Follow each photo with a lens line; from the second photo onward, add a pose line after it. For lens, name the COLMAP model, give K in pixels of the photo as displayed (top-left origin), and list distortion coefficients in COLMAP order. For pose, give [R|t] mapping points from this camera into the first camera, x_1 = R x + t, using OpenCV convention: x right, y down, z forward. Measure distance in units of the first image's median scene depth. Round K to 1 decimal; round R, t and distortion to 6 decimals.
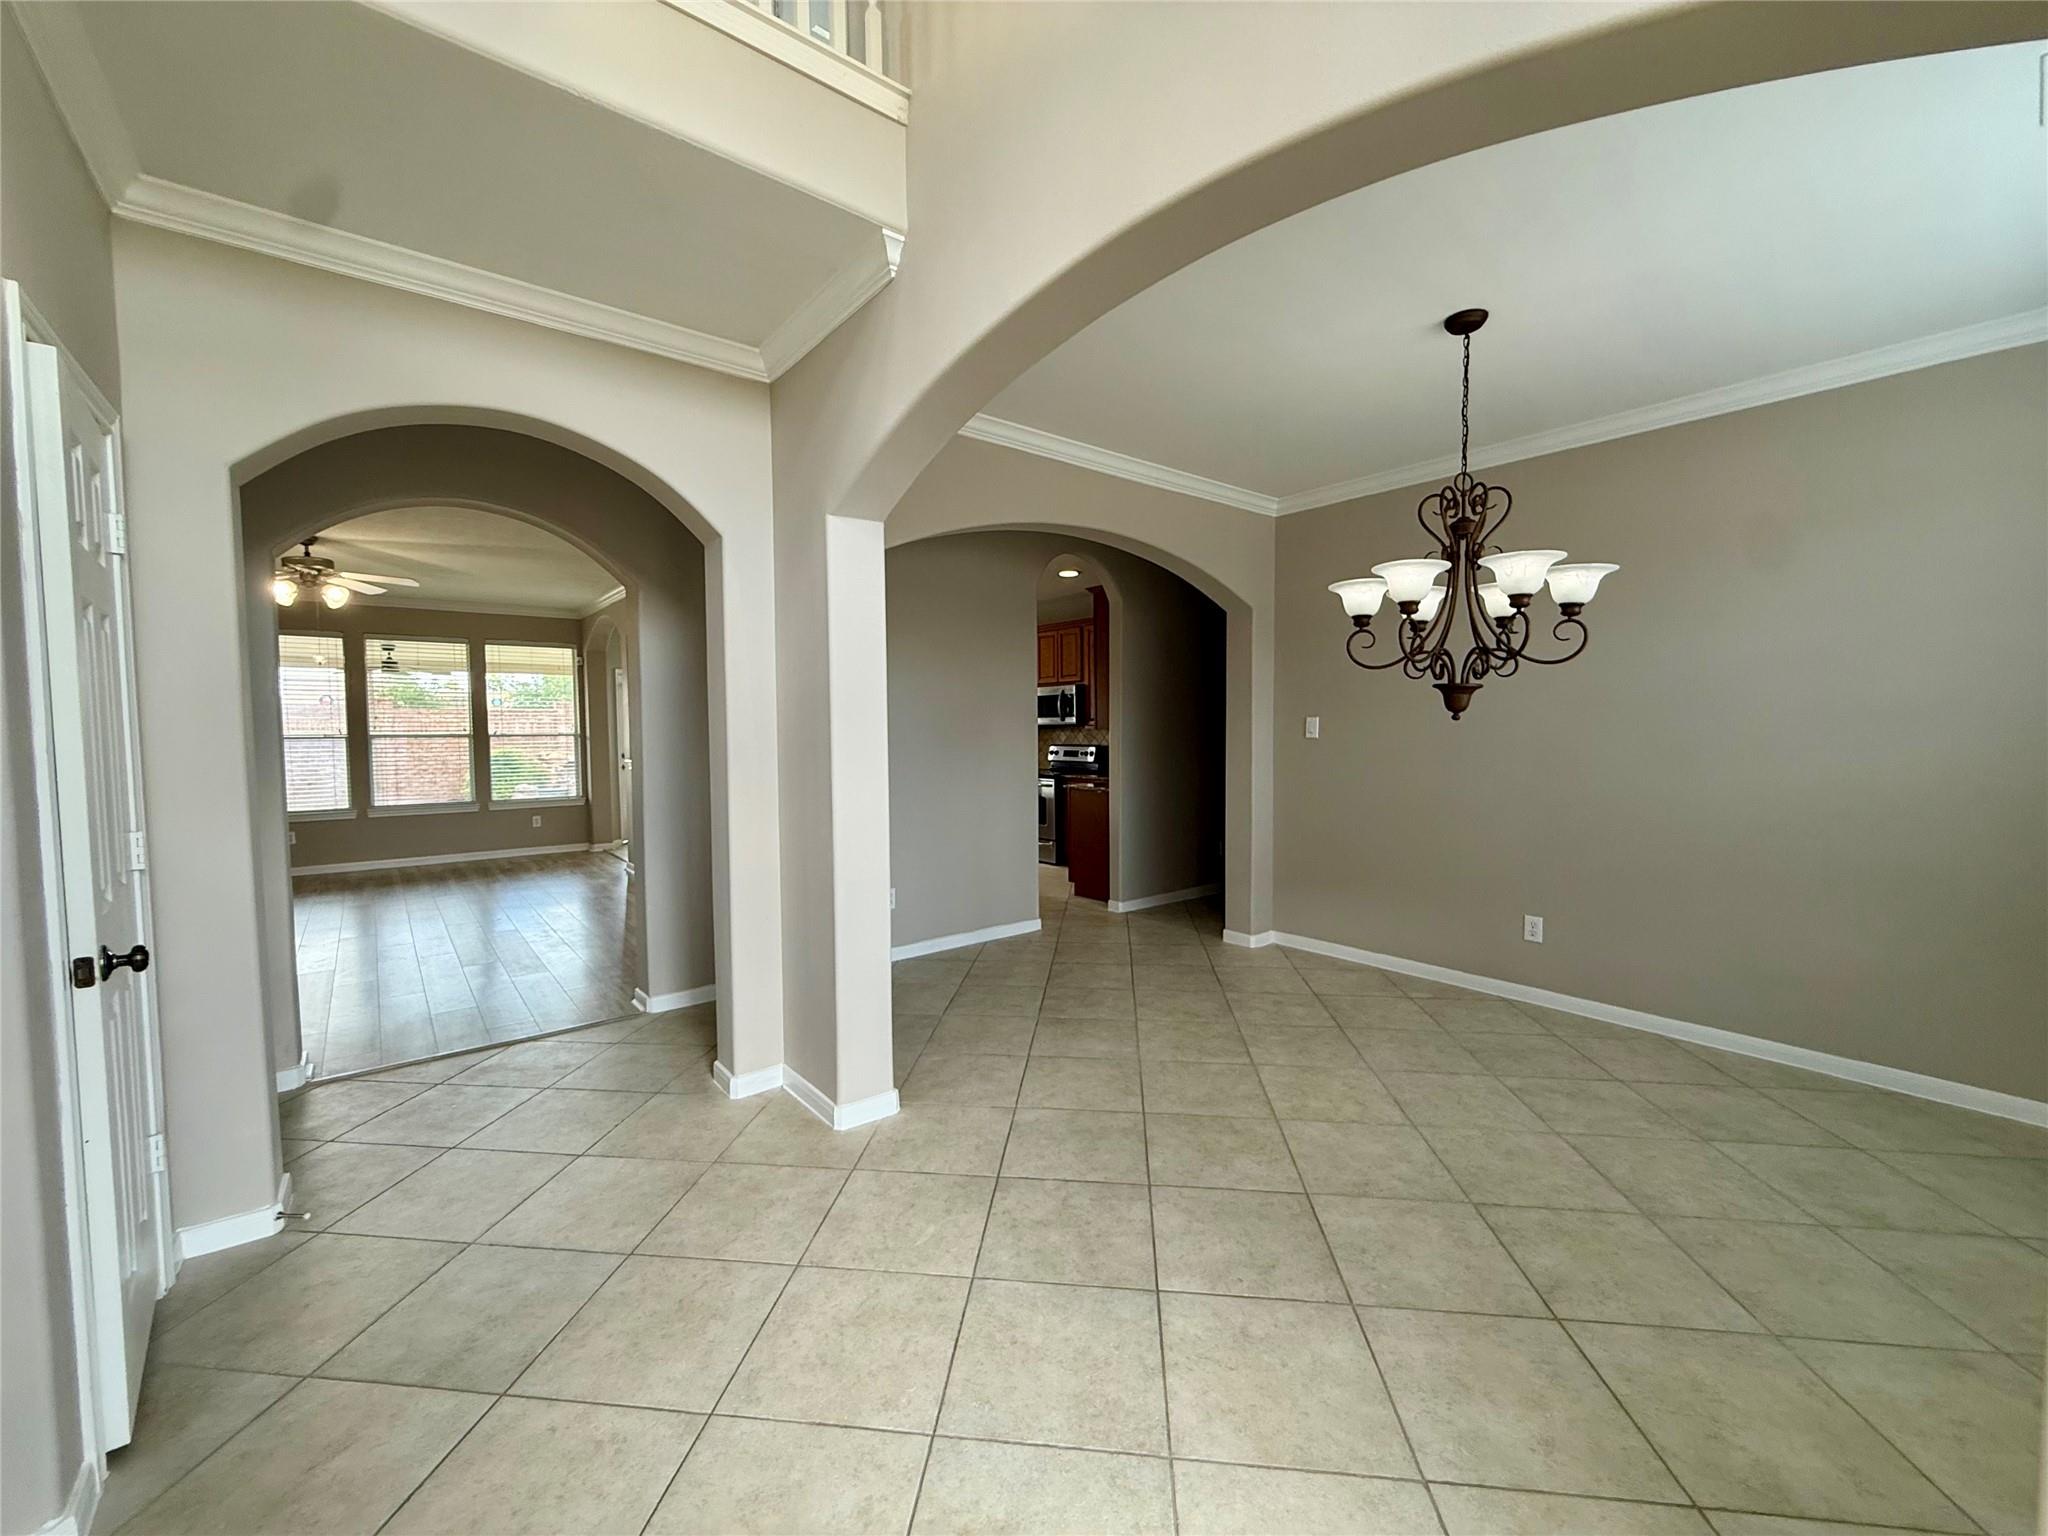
lens RADIAL K [[818.8, 0, 1018.2], [0, 818.8, 765.9], [0, 0, 1]] dist [-0.001411, 0.000011]
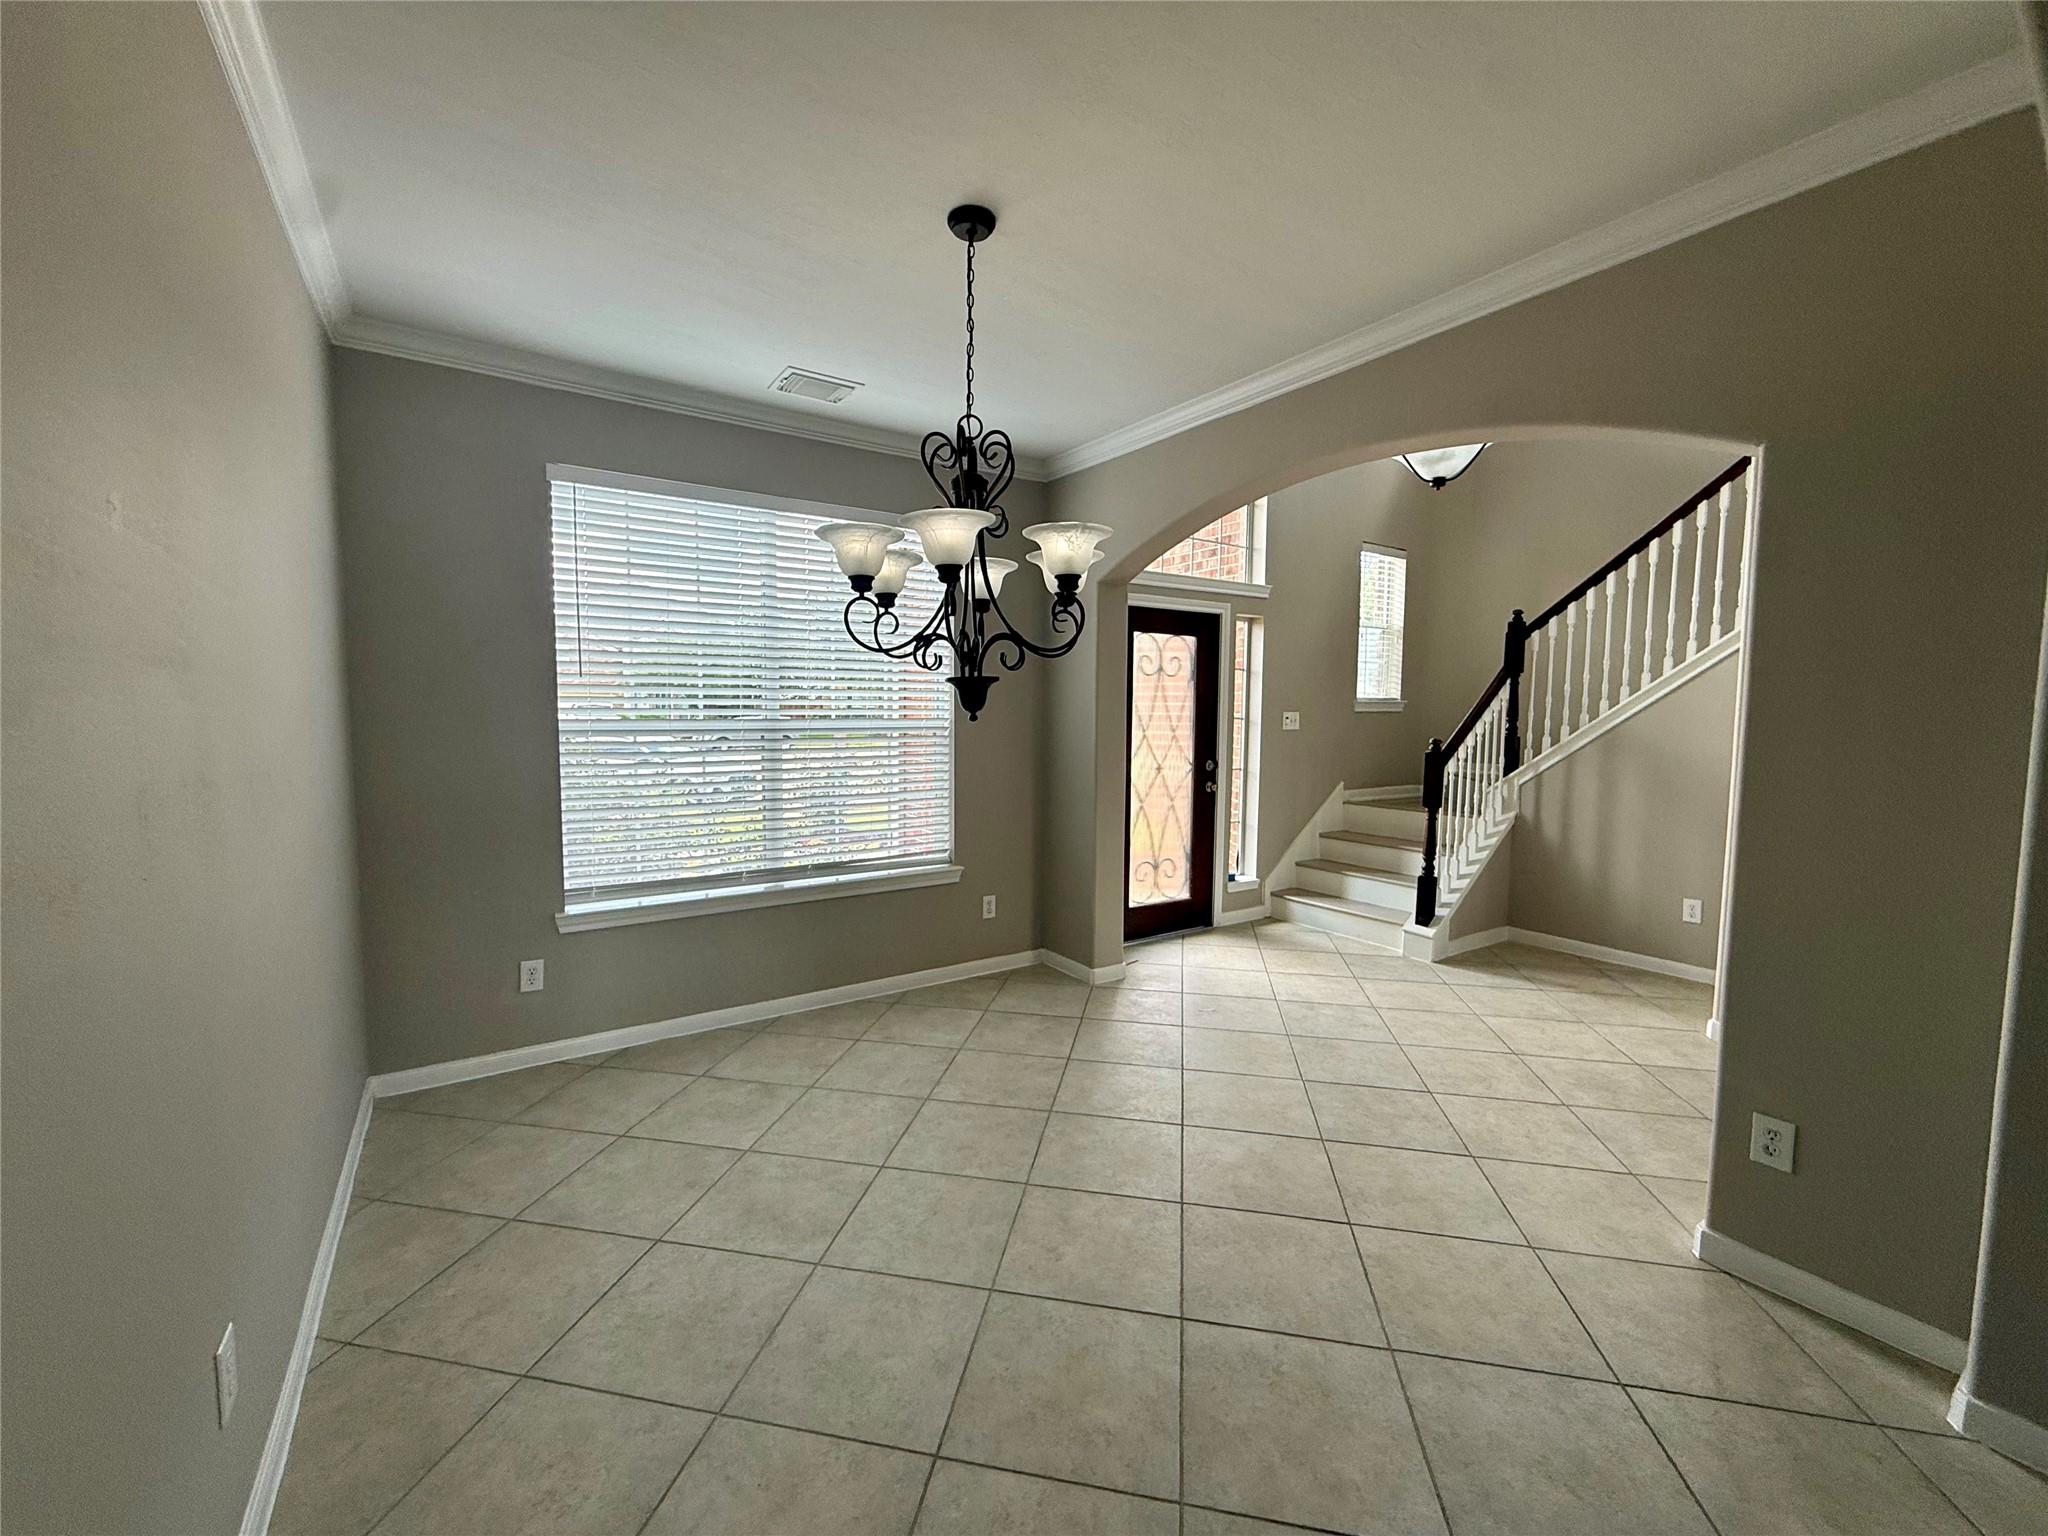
lens RADIAL K [[817.6, 0, 1019.1], [0, 817.6, 769.1], [0, 0, 1]] dist [-0.000544, -0.000113]
pose [[-0.996667, -0.006465, 0.081317, 0.345375], [0.003692, 0.992258, 0.124141, -0.089553], [-0.081490, 0.124028, -0.988927, 1.477868]]
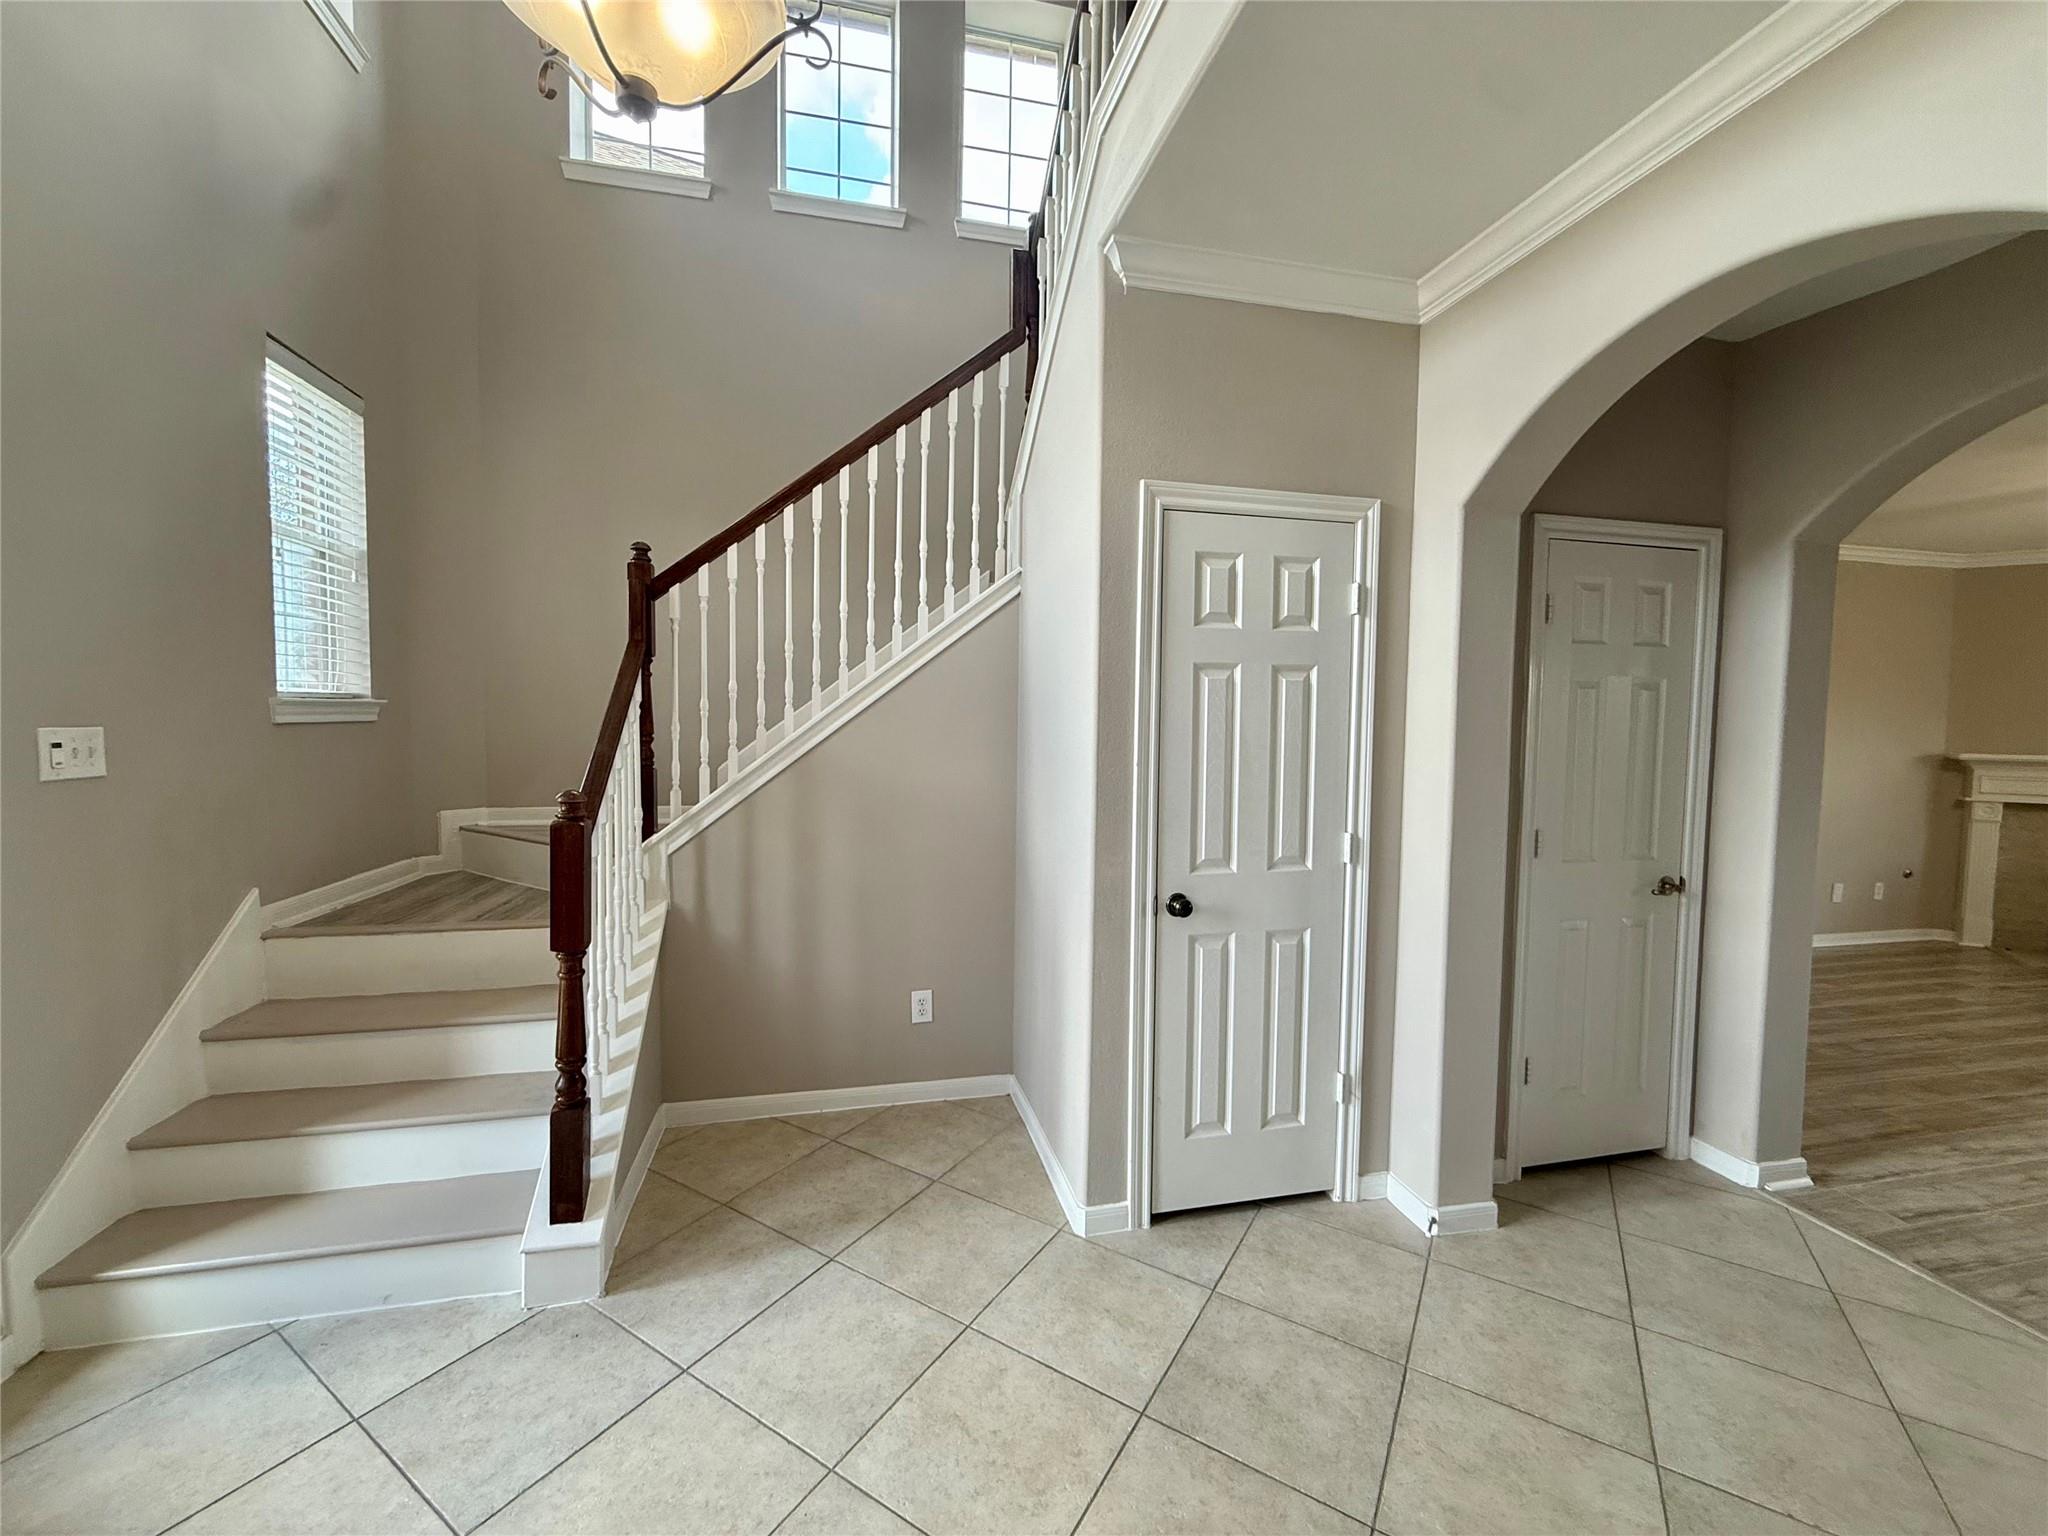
lens RADIAL K [[820.7, 0, 1016.9], [0, 820.7, 765.7], [0, 0, 1]] dist [-0.001787, 0.000351]
pose [[-0.435946, 0.049186, -0.898628, 0.156981], [-0.056180, 0.995071, 0.081719, -0.053128], [0.898218, 0.086110, -0.431034, 0.611903]]
